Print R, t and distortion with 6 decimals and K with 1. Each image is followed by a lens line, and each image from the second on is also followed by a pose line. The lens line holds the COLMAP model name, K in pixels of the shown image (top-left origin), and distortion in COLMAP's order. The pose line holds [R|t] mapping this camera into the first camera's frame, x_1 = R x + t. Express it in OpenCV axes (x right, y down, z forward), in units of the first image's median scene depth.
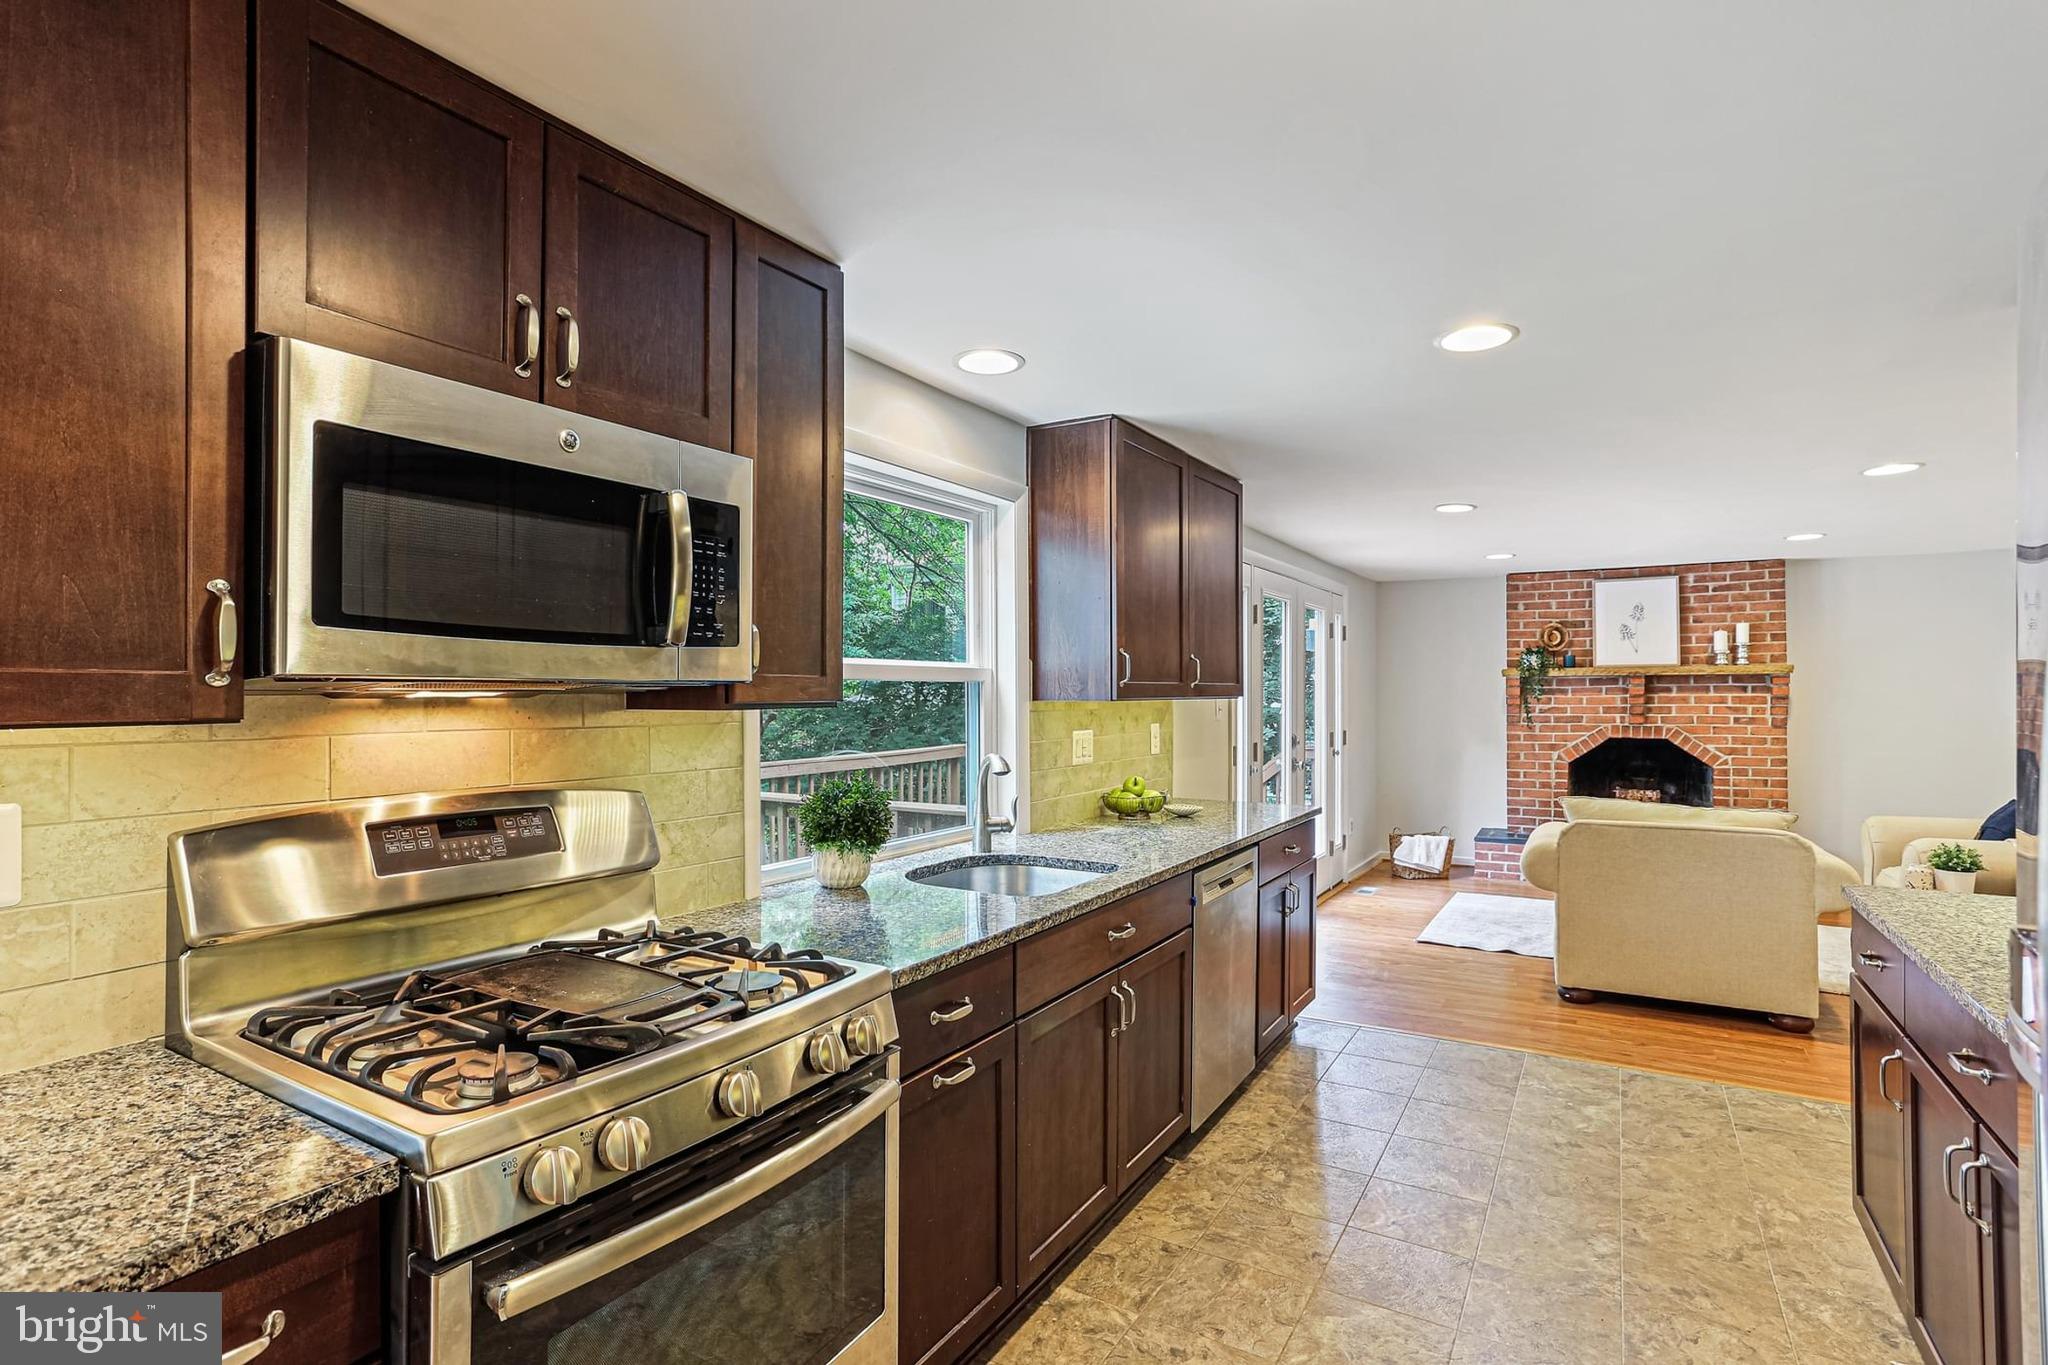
lens RADIAL K [[1010.4, 0, 1013.8], [0, 1010.4, 671.2], [0, 0, 1]] dist [-0.000585, 0.000107]
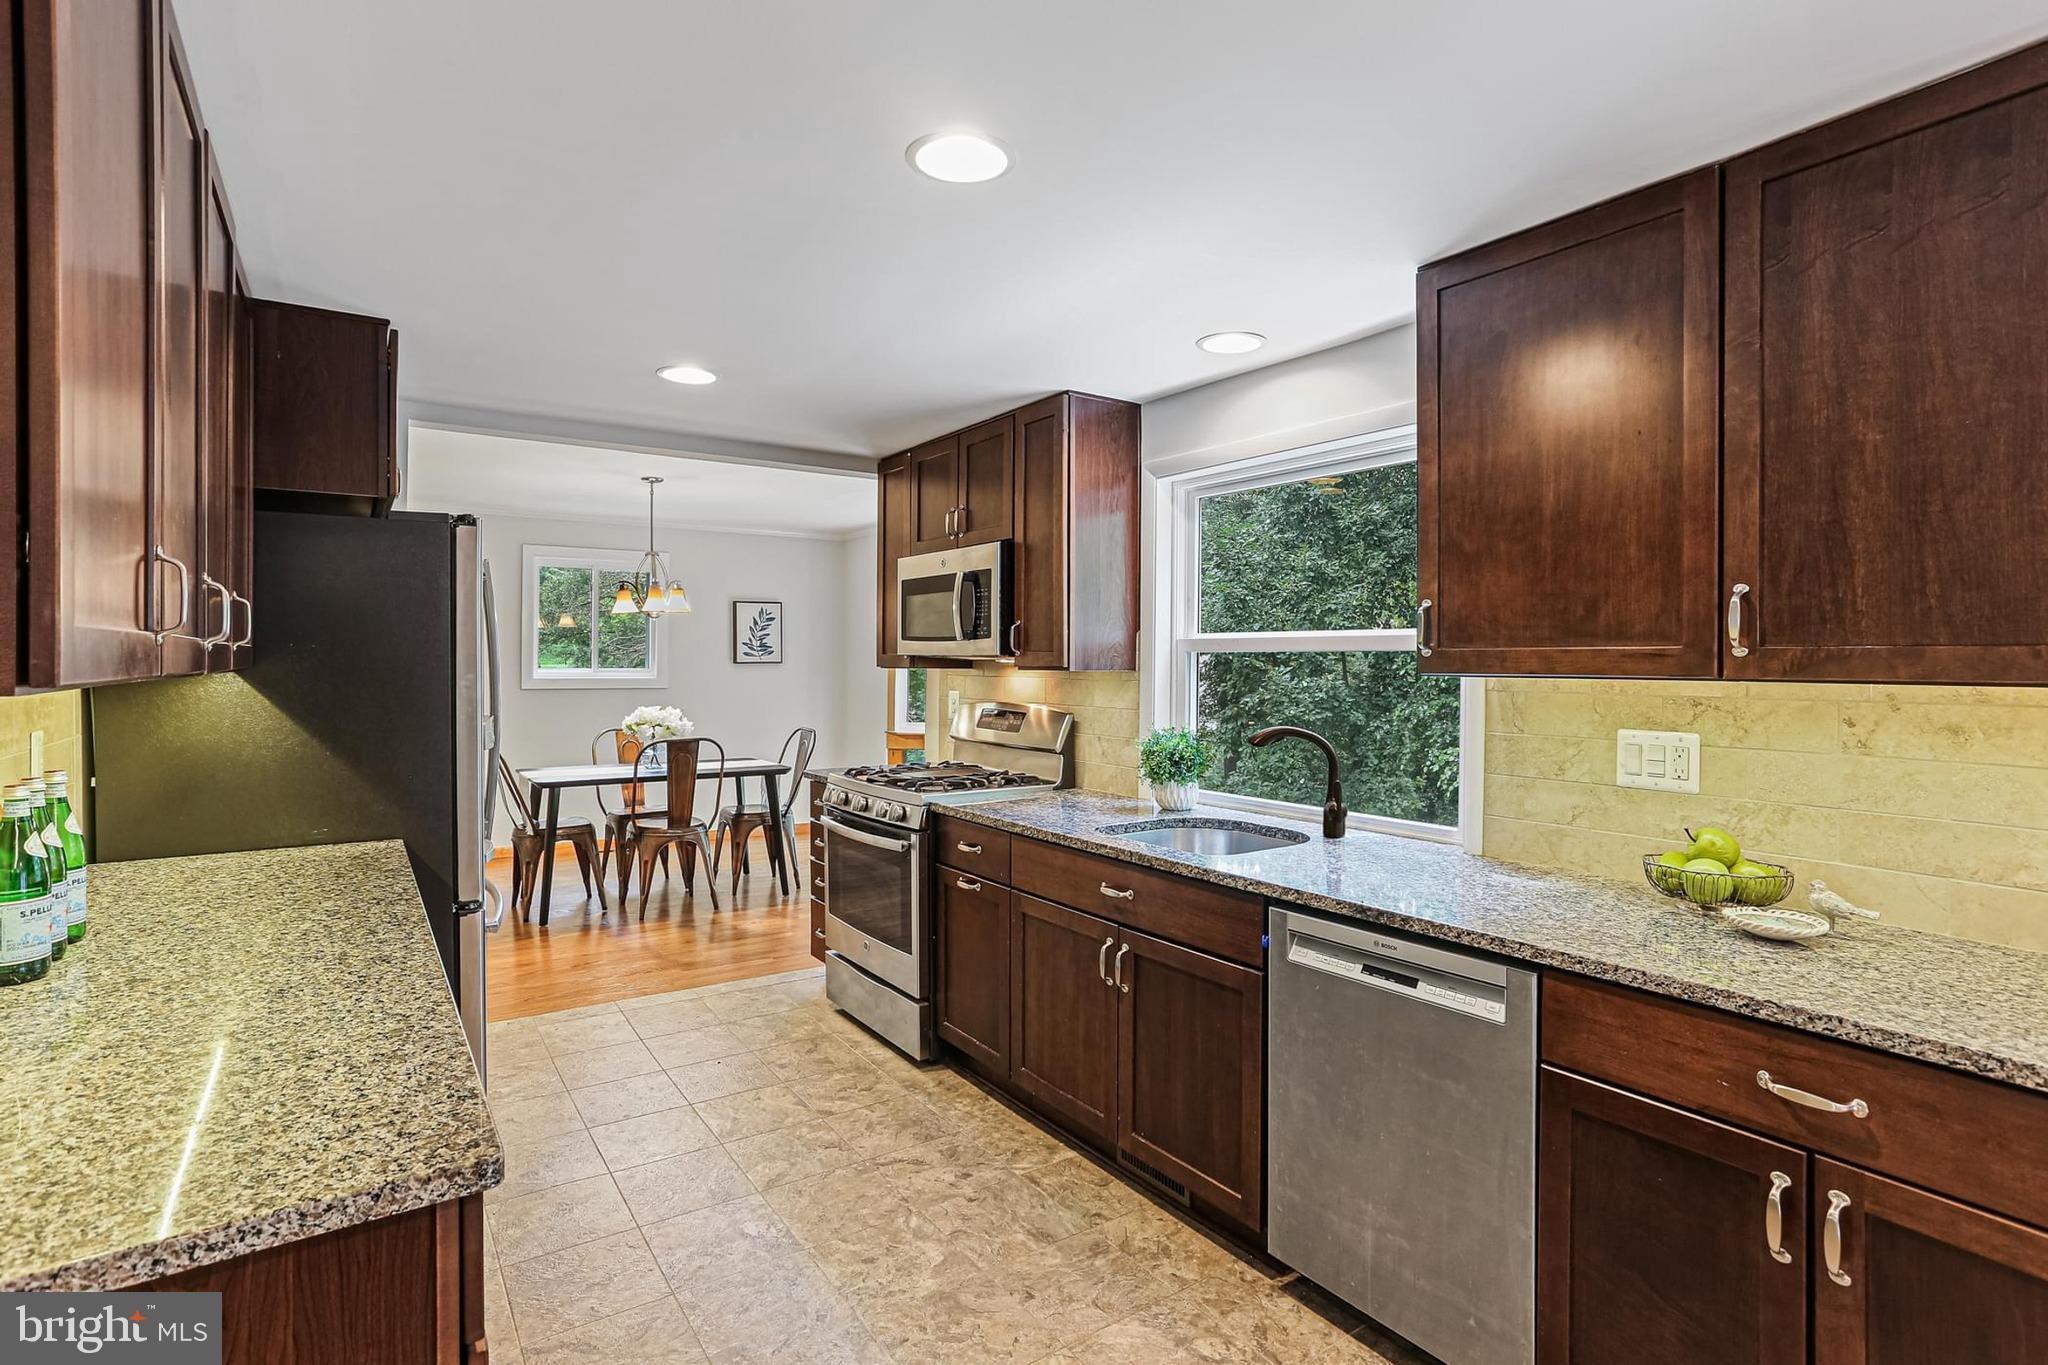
lens RADIAL K [[1010.4, 0, 1013.8], [0, 1010.4, 671.2], [0, 0, 1]] dist [-0.000585, 0.000107]
pose [[-0.415283, 0.001369, -0.909691, 1.010628], [0.007405, 0.999971, -0.001876, 0.031583], [0.909662, -0.007515, -0.415281, 1.240201]]
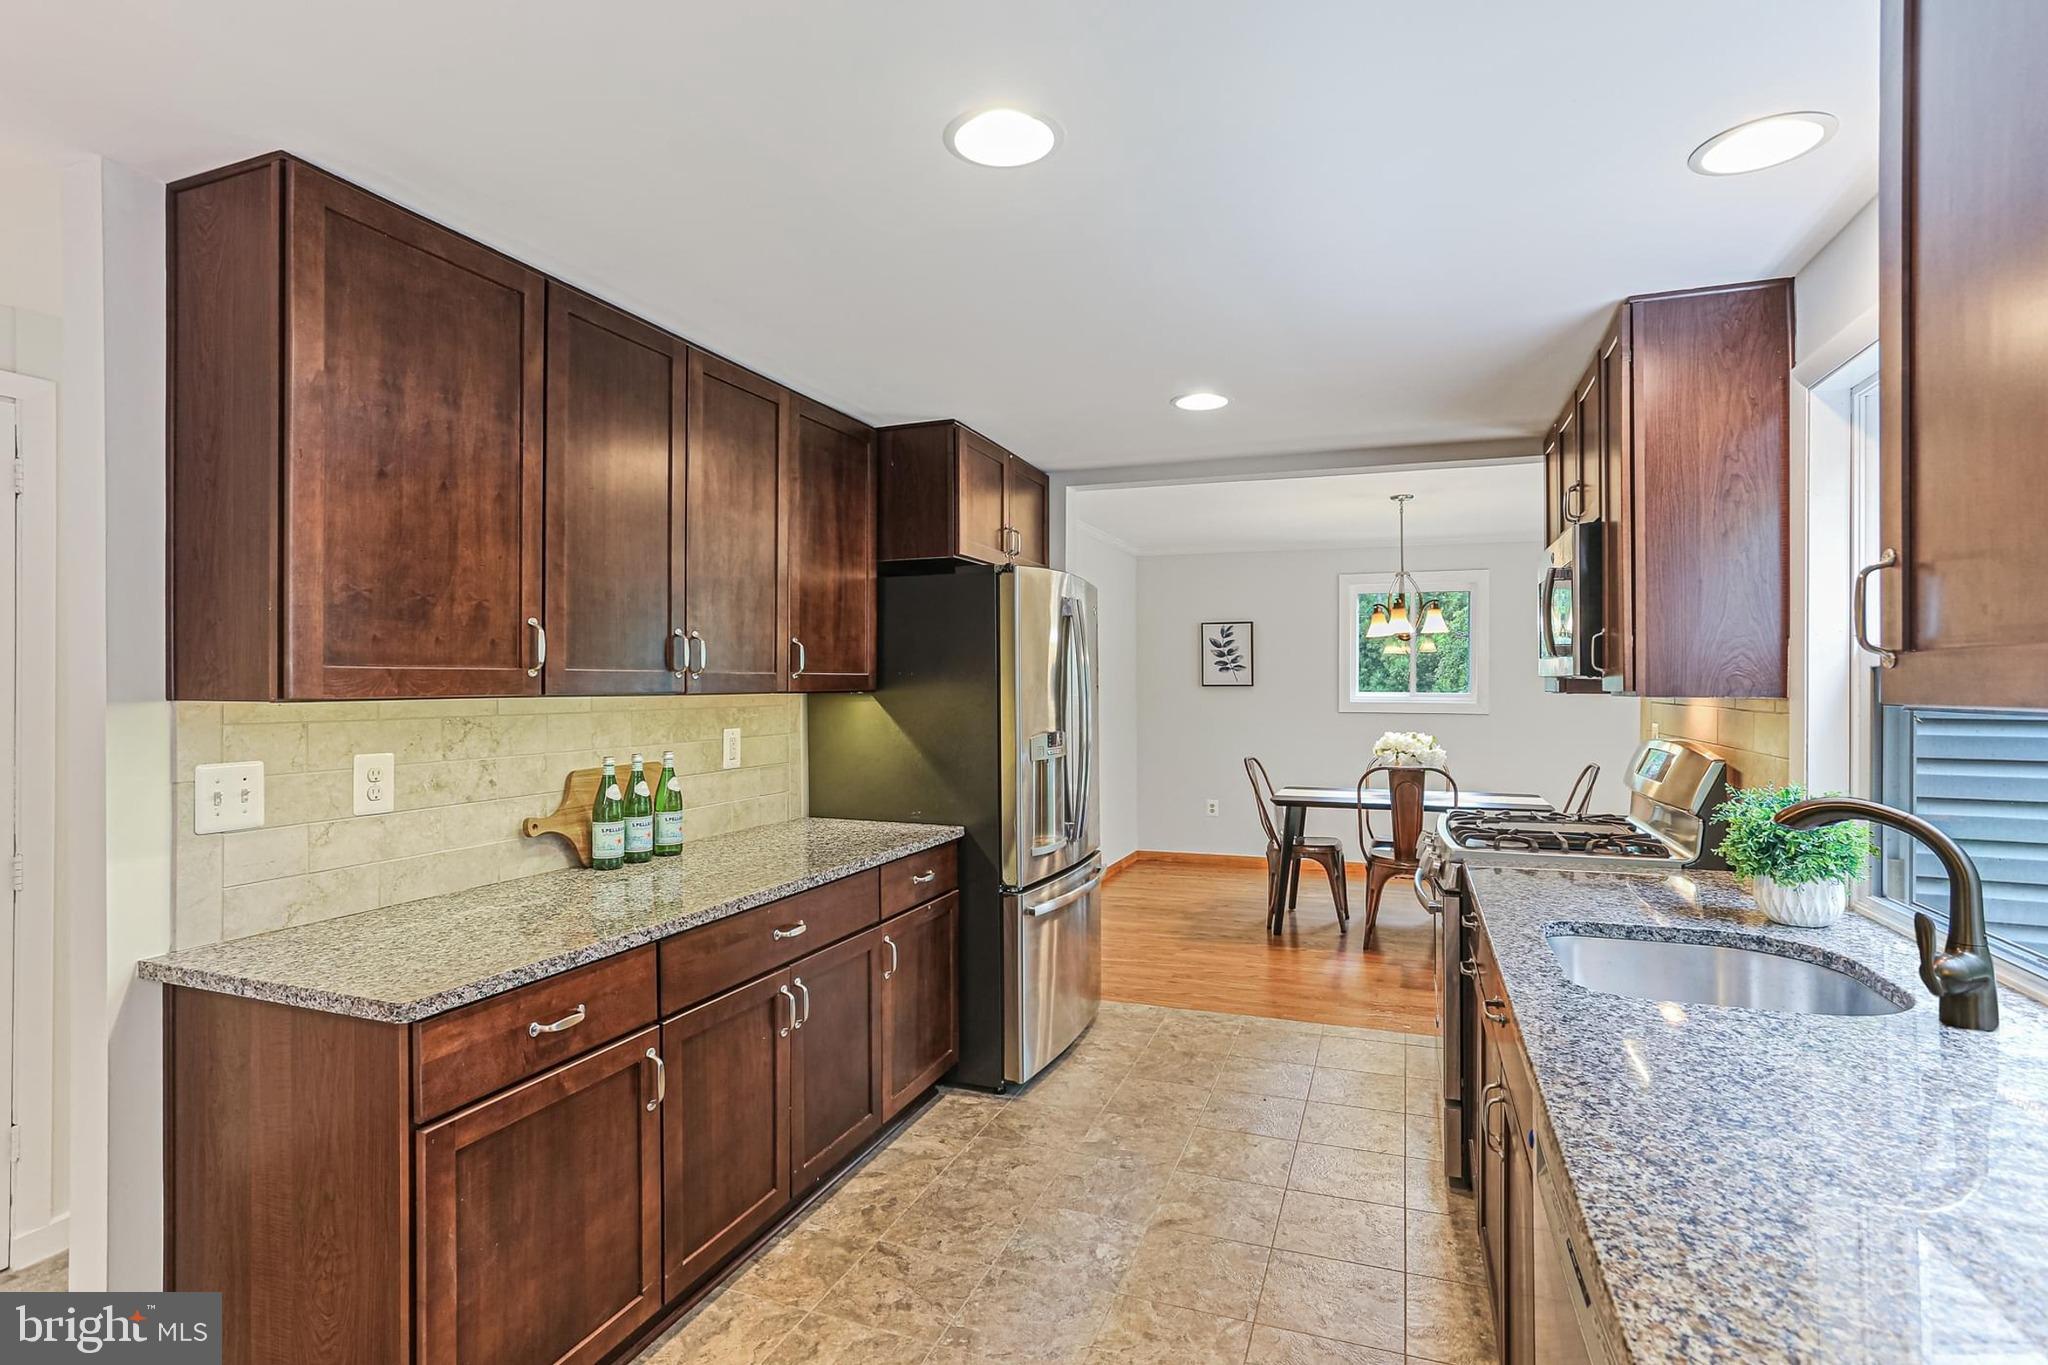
lens RADIAL K [[1004.1, 0, 1024.0], [0, 1004.1, 682.5], [0, 0, 1]] dist [-0.000059, 0.000215]
pose [[-0.983494, -0.007750, -0.180774, 0.527053], [-0.004519, 0.999823, -0.018280, 0.035988], [0.180884, -0.017161, -0.983355, 1.524452]]
